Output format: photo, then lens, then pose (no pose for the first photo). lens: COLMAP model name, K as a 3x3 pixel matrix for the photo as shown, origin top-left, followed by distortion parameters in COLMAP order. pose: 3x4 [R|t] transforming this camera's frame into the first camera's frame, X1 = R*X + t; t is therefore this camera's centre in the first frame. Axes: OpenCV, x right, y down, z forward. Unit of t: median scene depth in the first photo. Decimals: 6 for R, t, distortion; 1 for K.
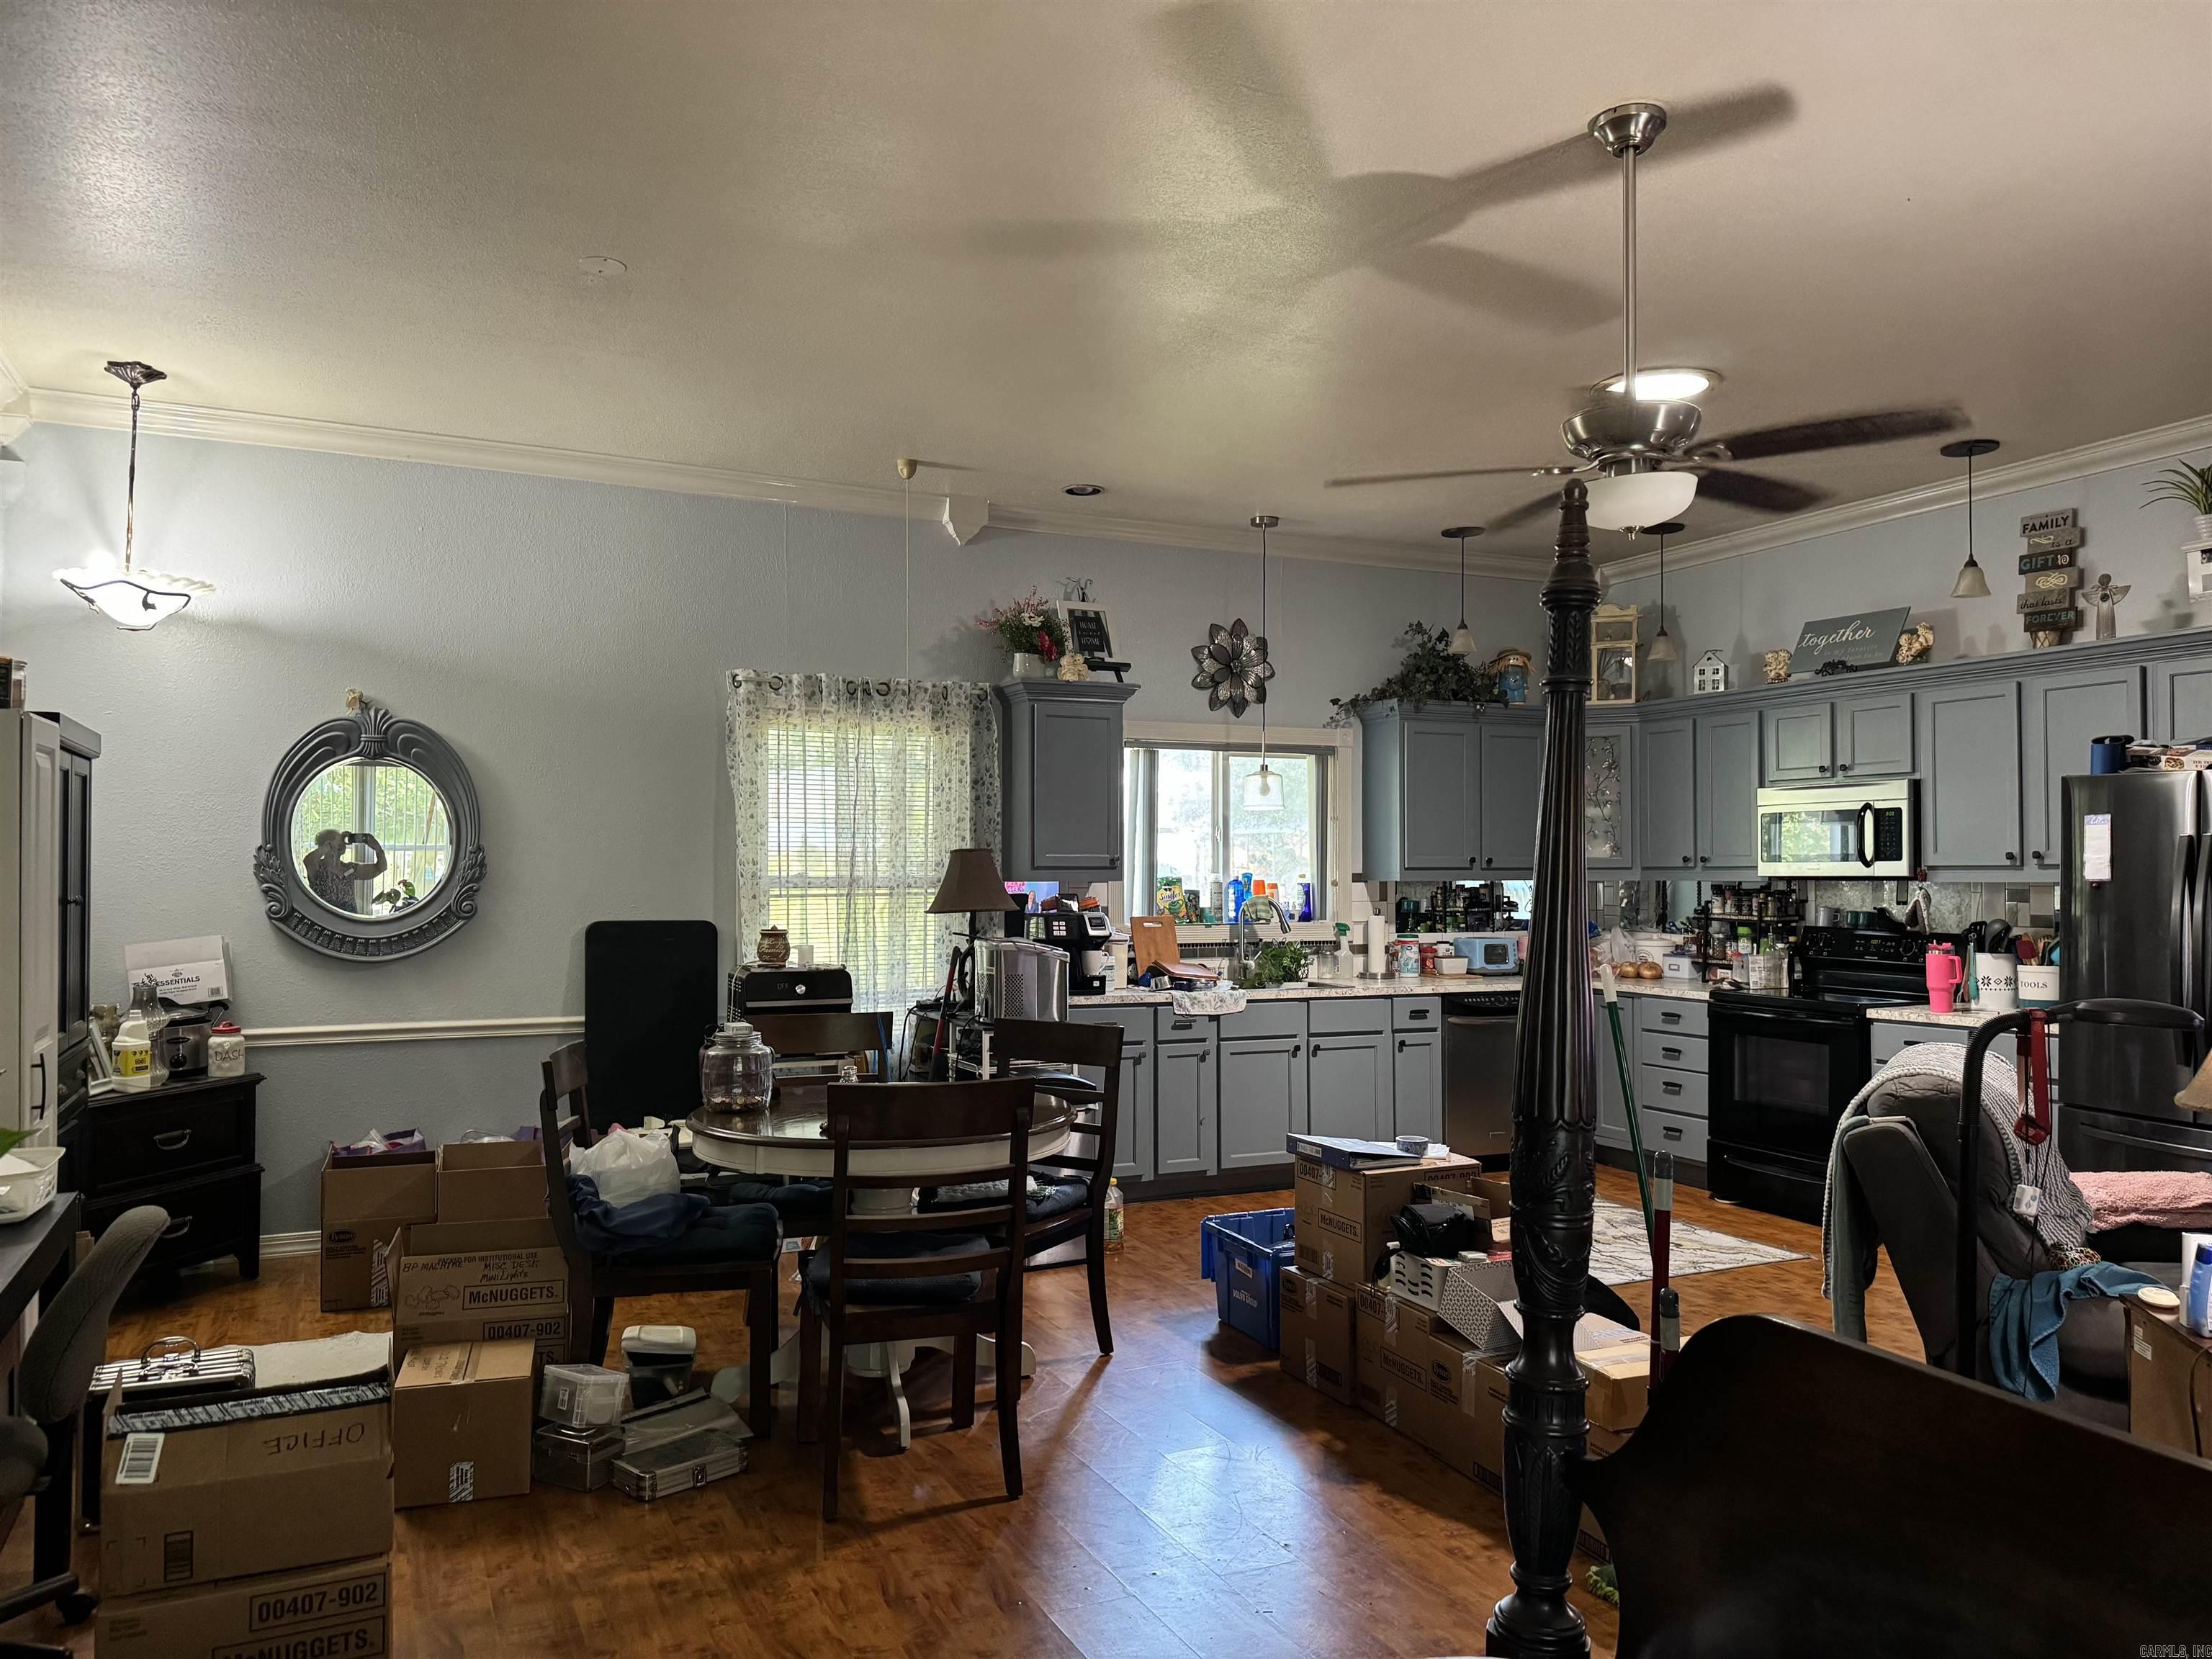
lens RADIAL K [[1550.1, 0, 1110.6], [0, 1550.1, 844.4], [0, 0, 1]] dist [0.170818, -0.294821]
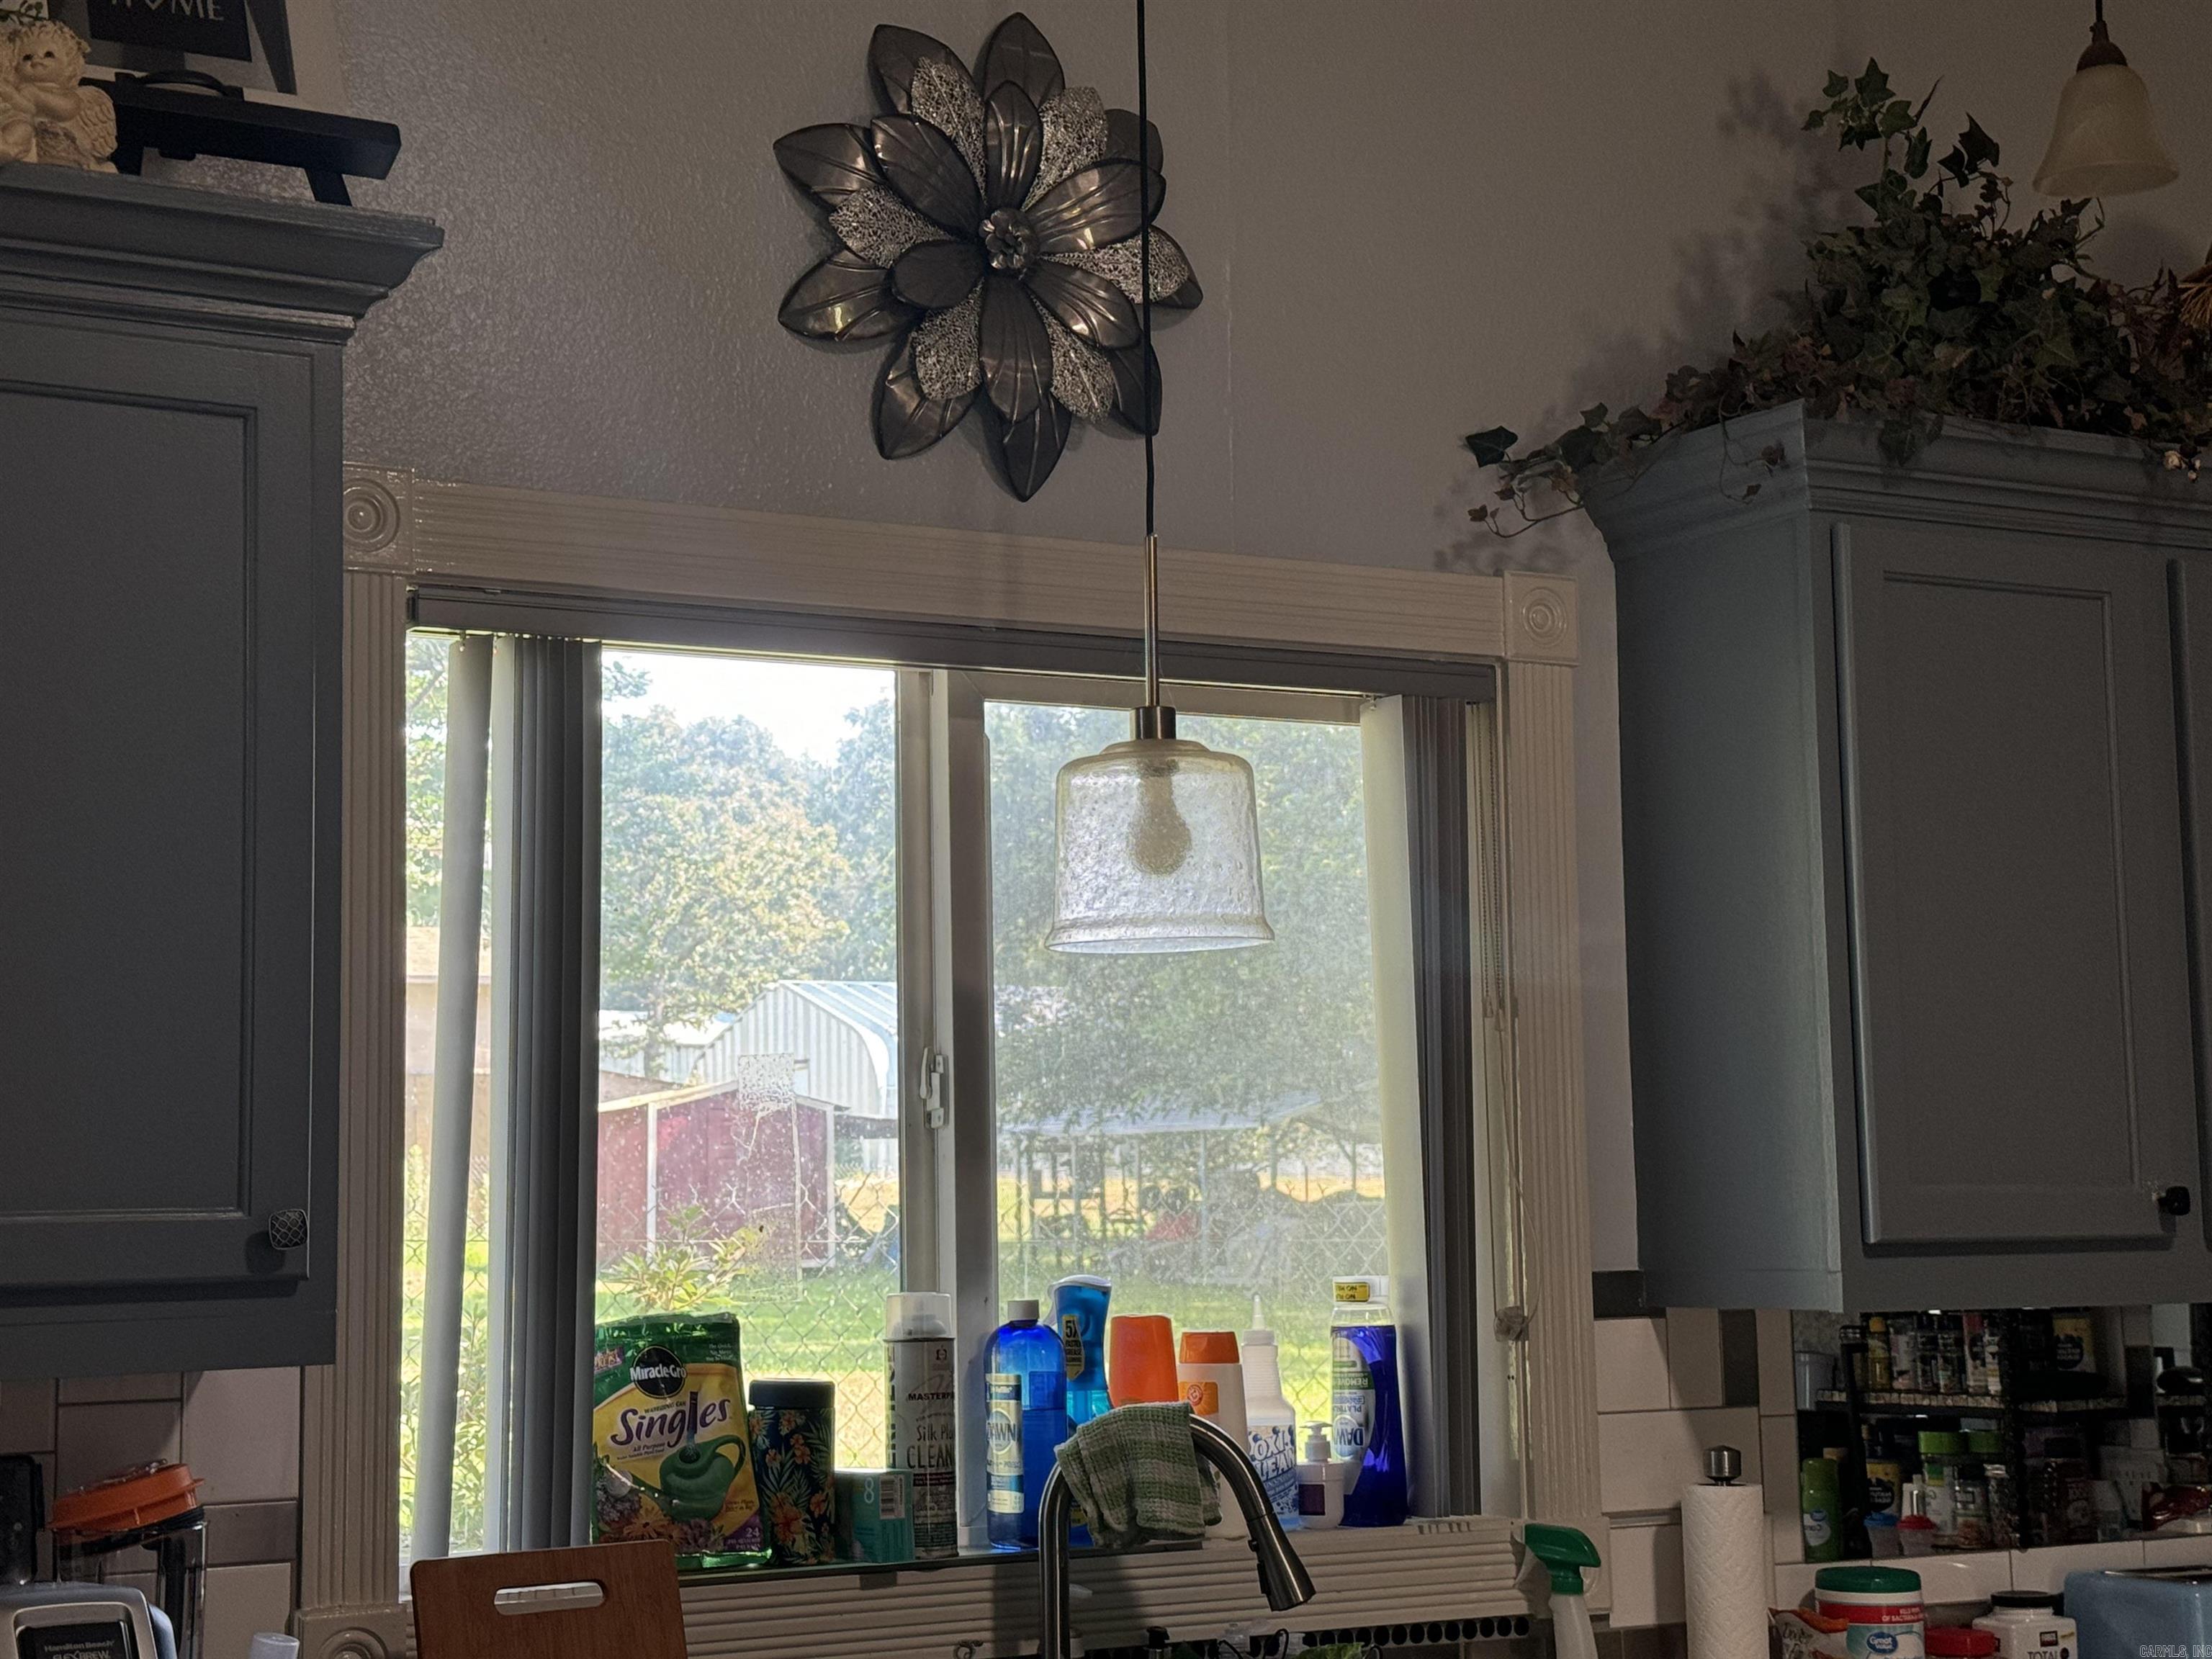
lens RADIAL K [[3605.3, 0, 1101.5], [0, 3605.3, 819.8], [0, 0, 1]] dist [0.153489, -0.093919]
pose [[0.996958, -0.009772, 0.077332, 0.056123], [0.017105, 0.995355, -0.094739, 0.003318], [-0.076047, 0.095773, 0.992494, 0.545129]]
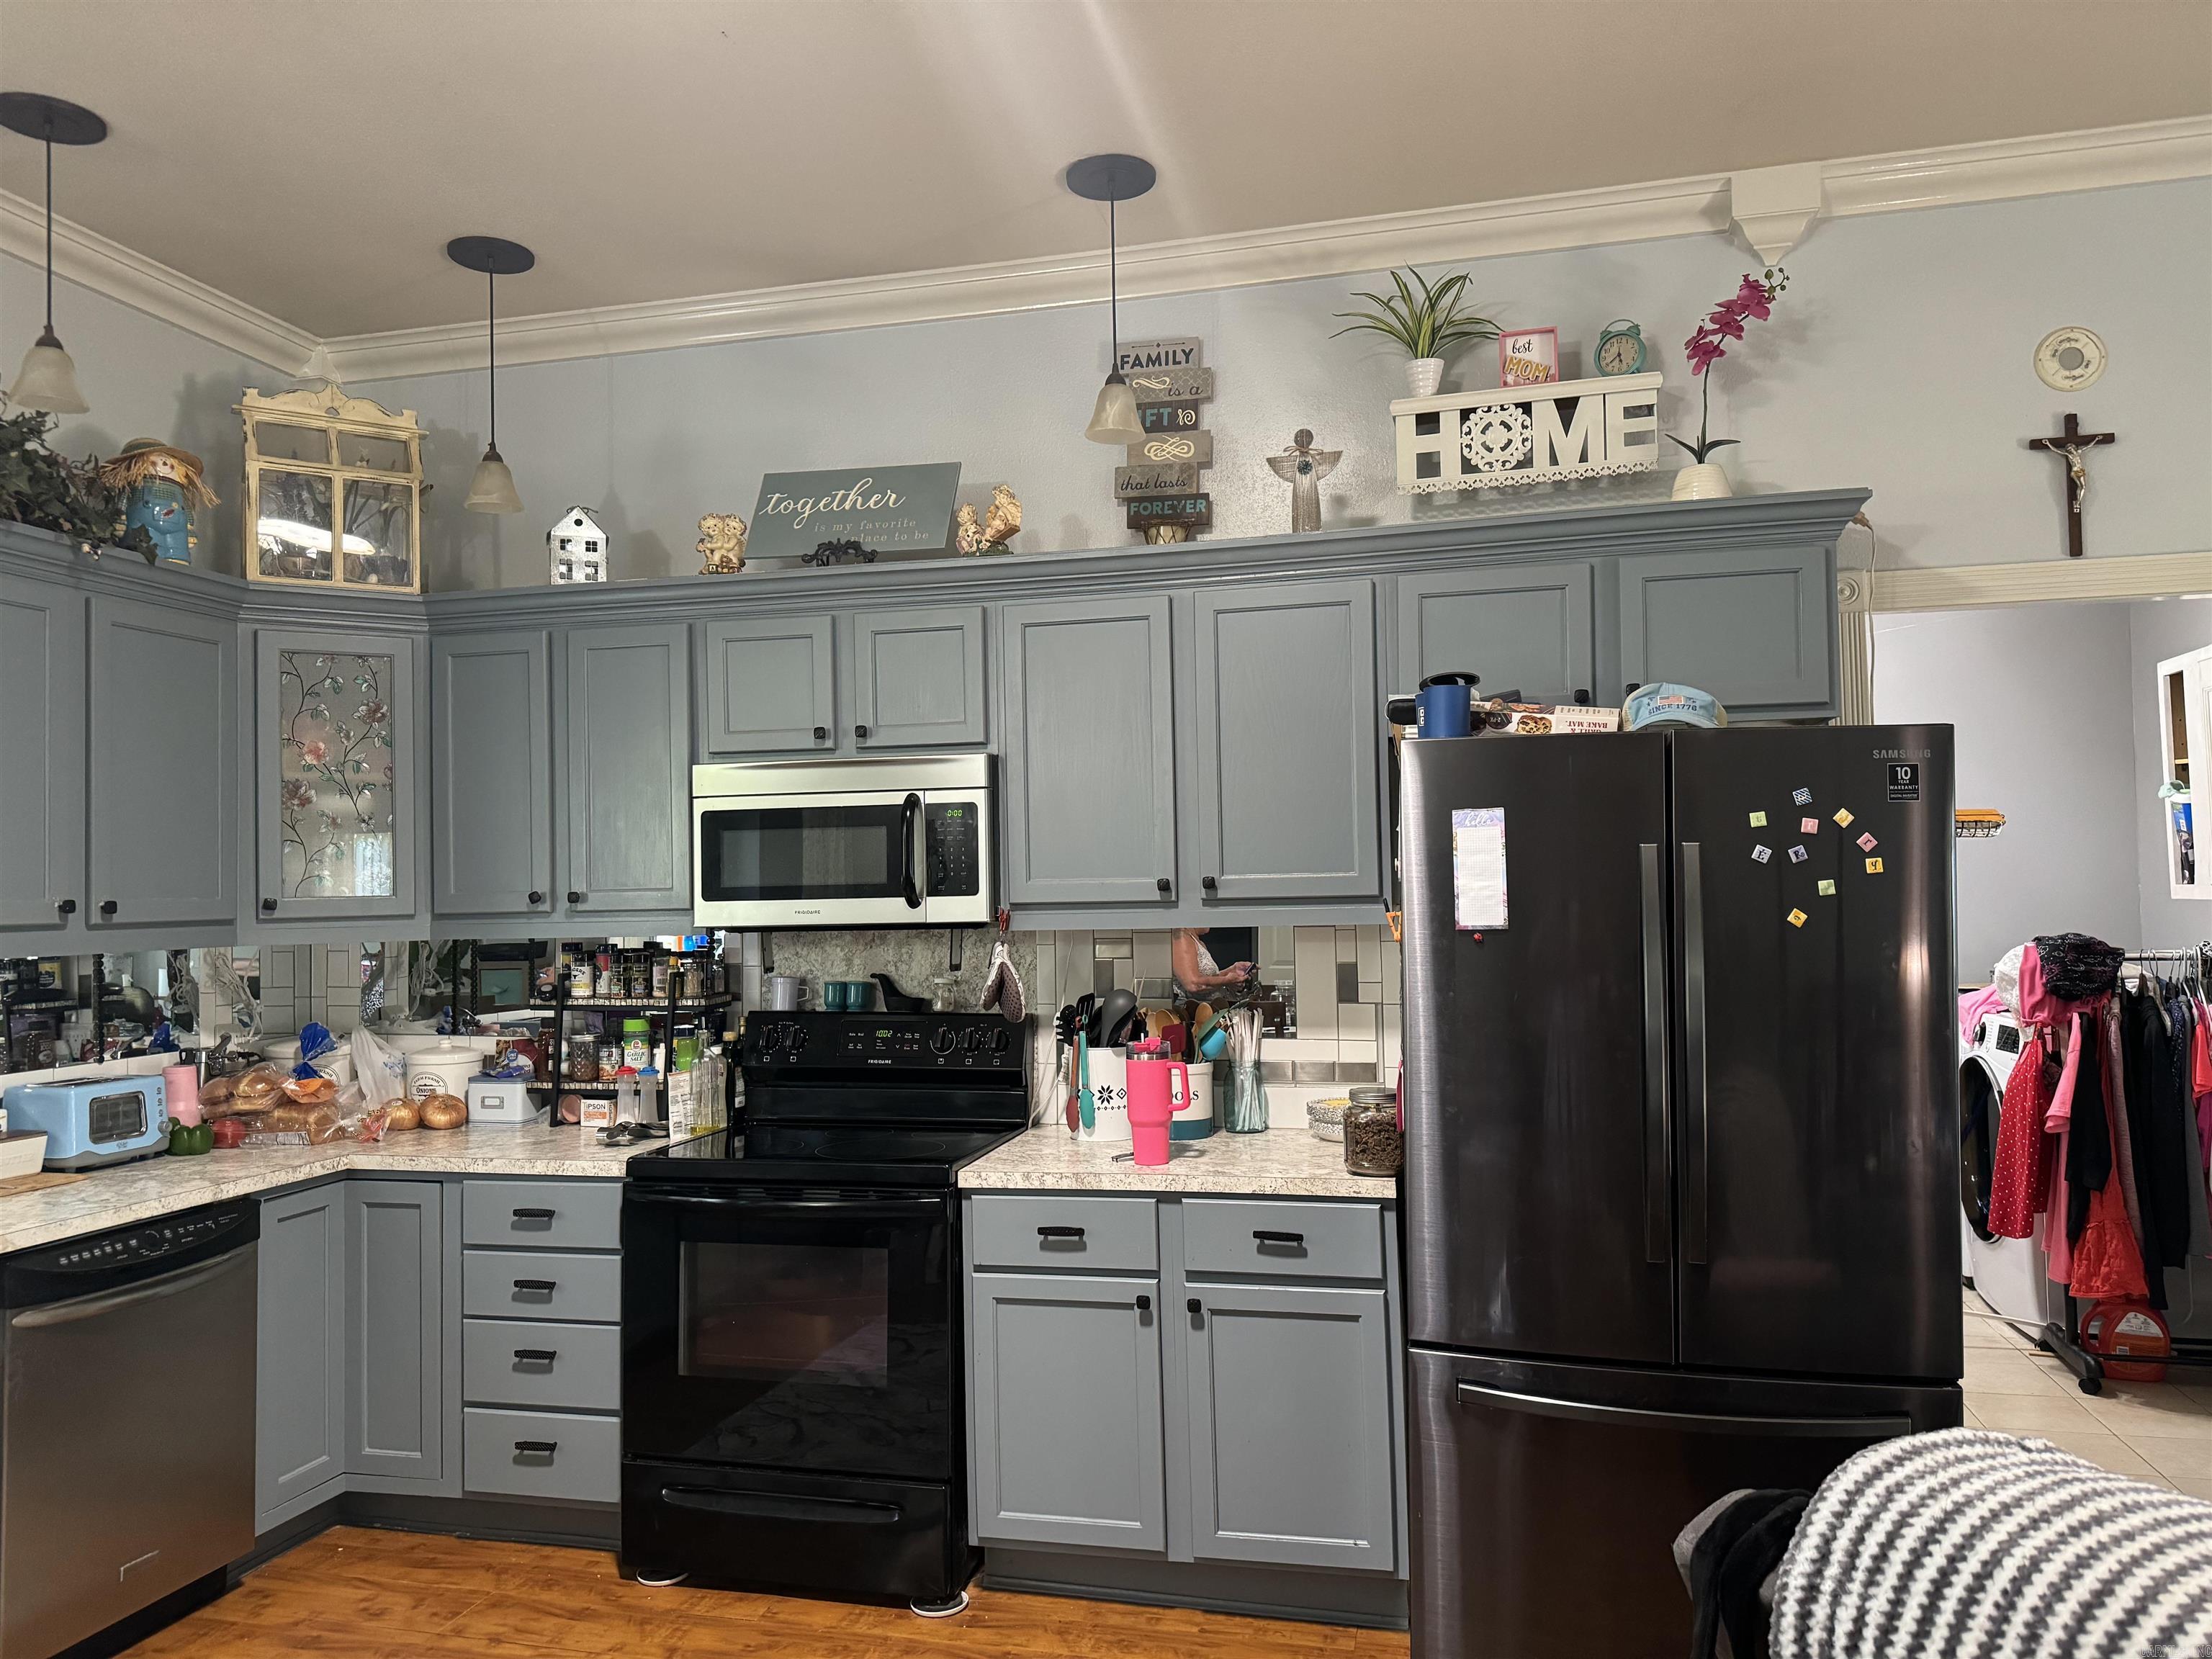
lens RADIAL K [[1549.5, 0, 1112.4], [0, 1549.5, 841.0], [0, 0, 1]] dist [0.093138, -0.142672]
pose [[0.635909, 0.013347, 0.771649, 0.085175], [0.004442, 0.999771, -0.020953, 0.002381], [-0.771751, 0.016752, 0.635704, 0.523426]]
